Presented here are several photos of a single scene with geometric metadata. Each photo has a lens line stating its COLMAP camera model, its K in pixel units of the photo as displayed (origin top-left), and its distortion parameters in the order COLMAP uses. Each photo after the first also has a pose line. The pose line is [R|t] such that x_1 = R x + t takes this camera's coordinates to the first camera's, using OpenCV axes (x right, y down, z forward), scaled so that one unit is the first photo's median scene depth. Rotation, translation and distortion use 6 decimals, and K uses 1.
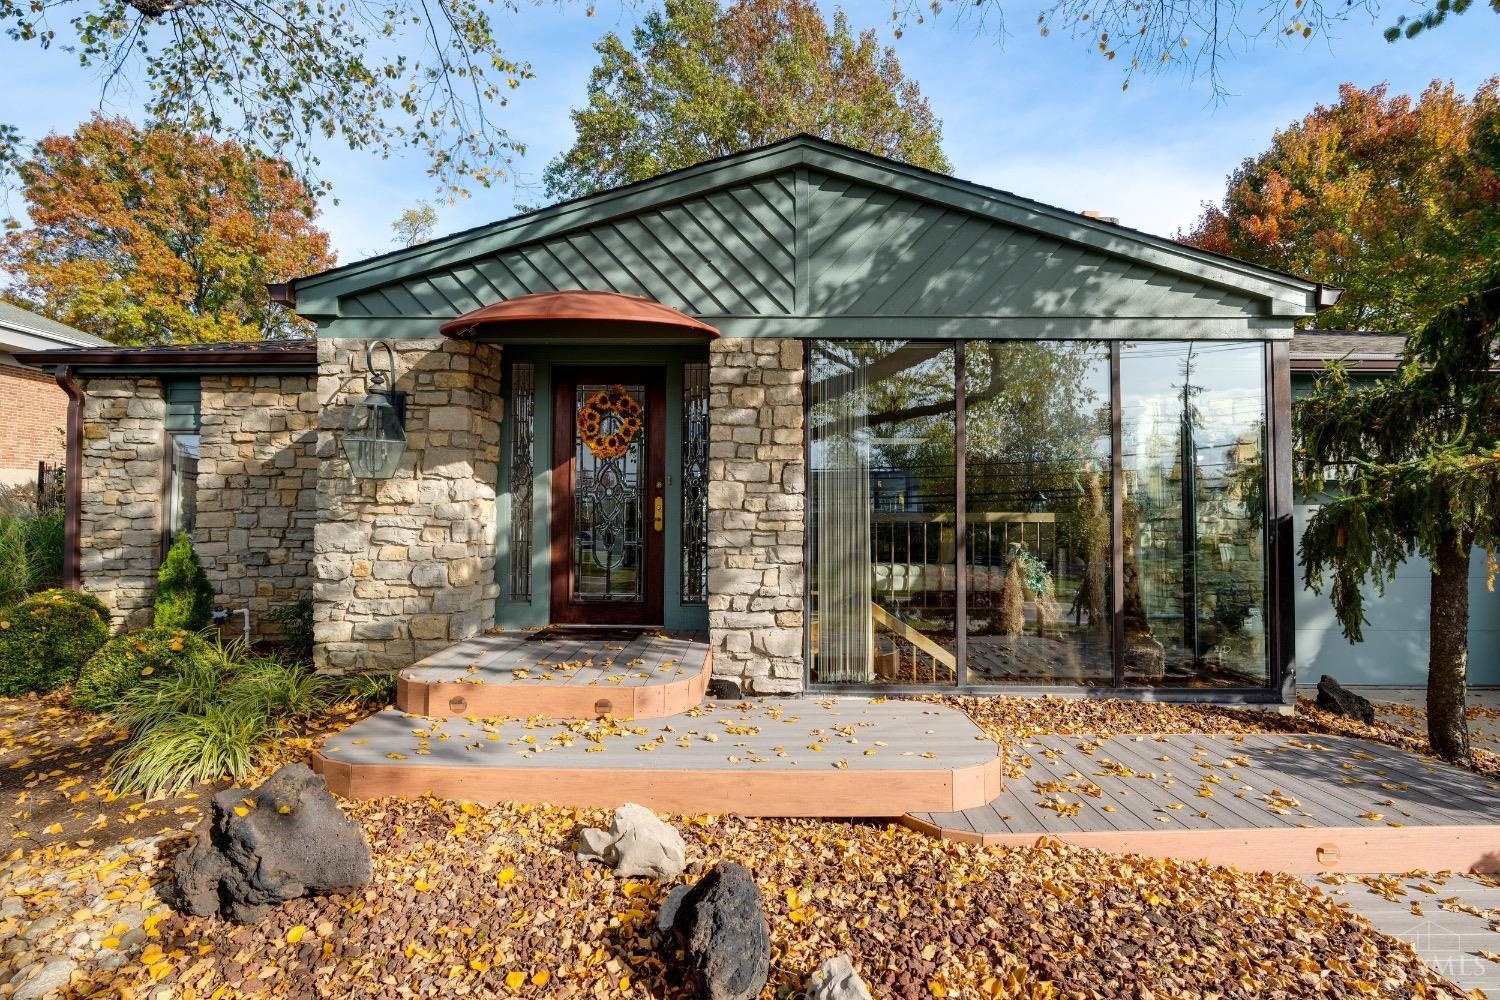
lens RADIAL K [[719.8, 0, 760.0], [0, 719.8, 498.1], [0, 0, 1]] dist [-0.002351, 0.000512]
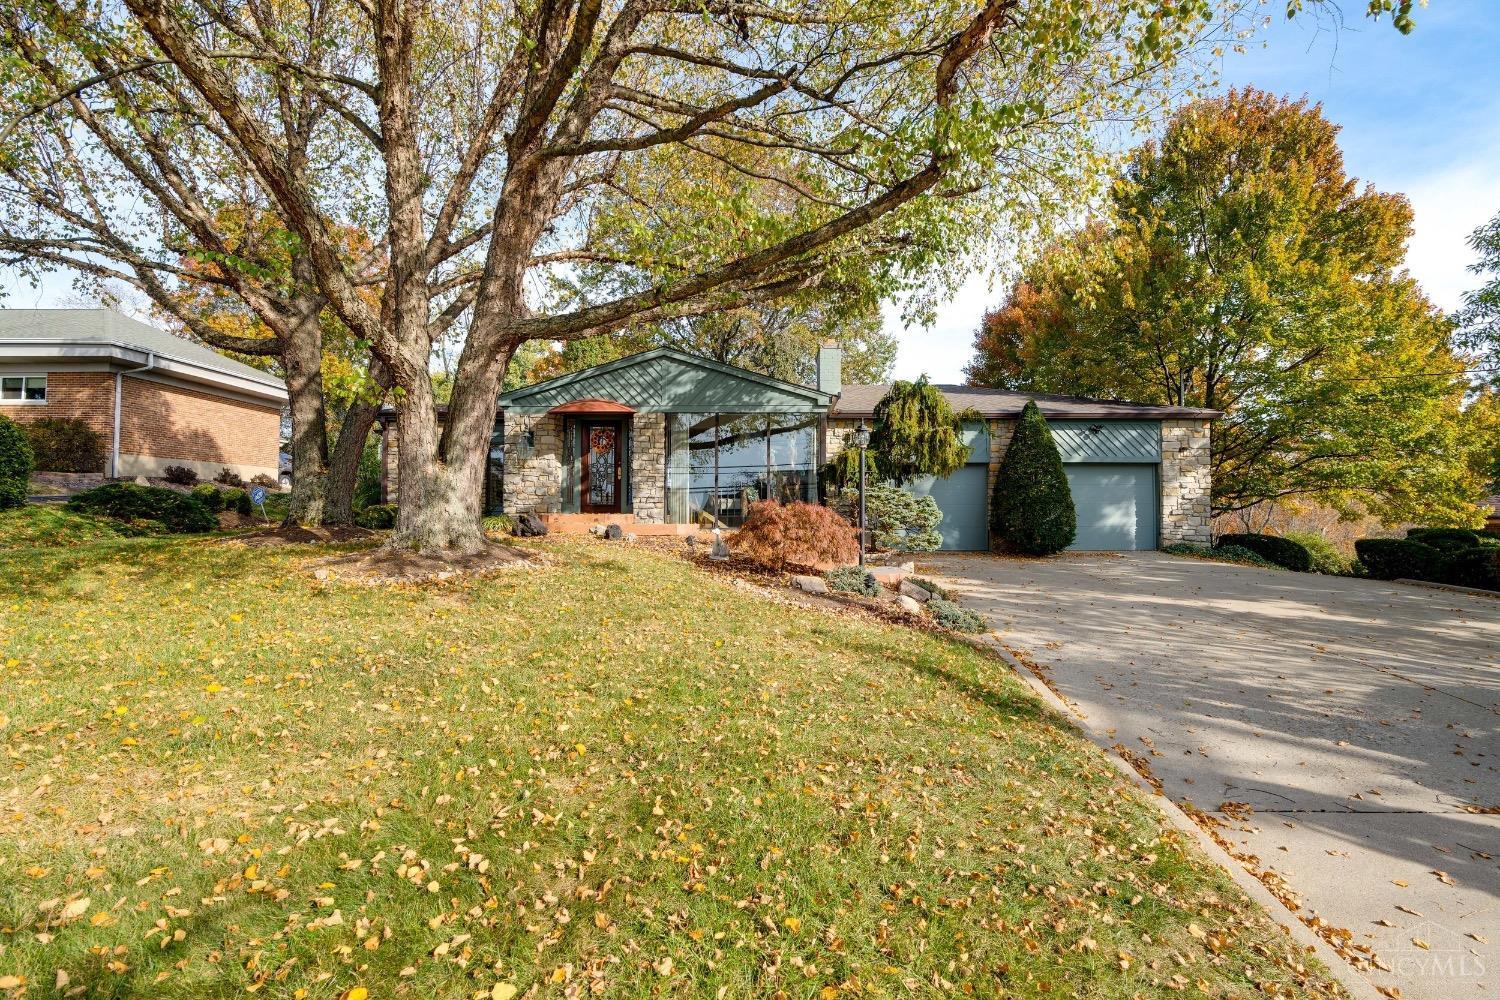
lens RADIAL K [[719.8, 0, 757.9], [0, 719.8, 496.4], [0, 0, 1]] dist [-0.002351, 0.000512]
pose [[0.999529, -0.000524, -0.030696, 0.541671], [0.000204, 0.999945, -0.010440, 0.159726], [0.030700, 0.010429, 0.999474, -1.988504]]
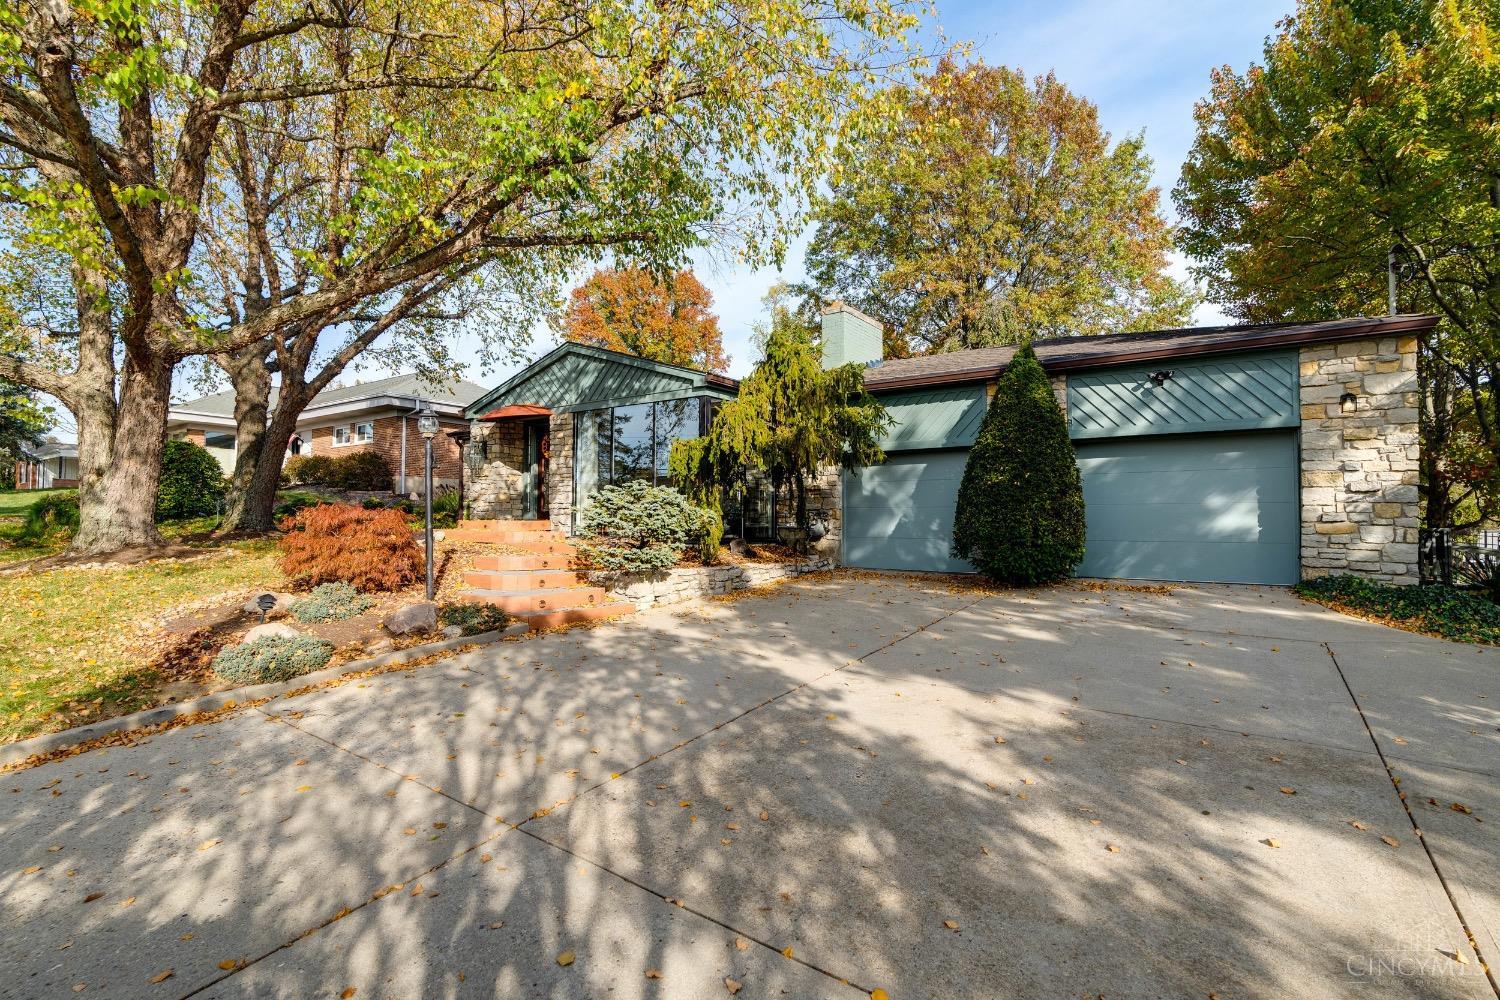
lens RADIAL K [[719.8, 0, 751.8], [0, 719.8, 492.4], [0, 0, 1]] dist [-0.002351, 0.000512]
pose [[0.810413, -0.022709, -0.585419, 2.257557], [0.007652, 0.999574, -0.028182, 0.175595], [0.585809, 0.018360, 0.810241, -0.863479]]
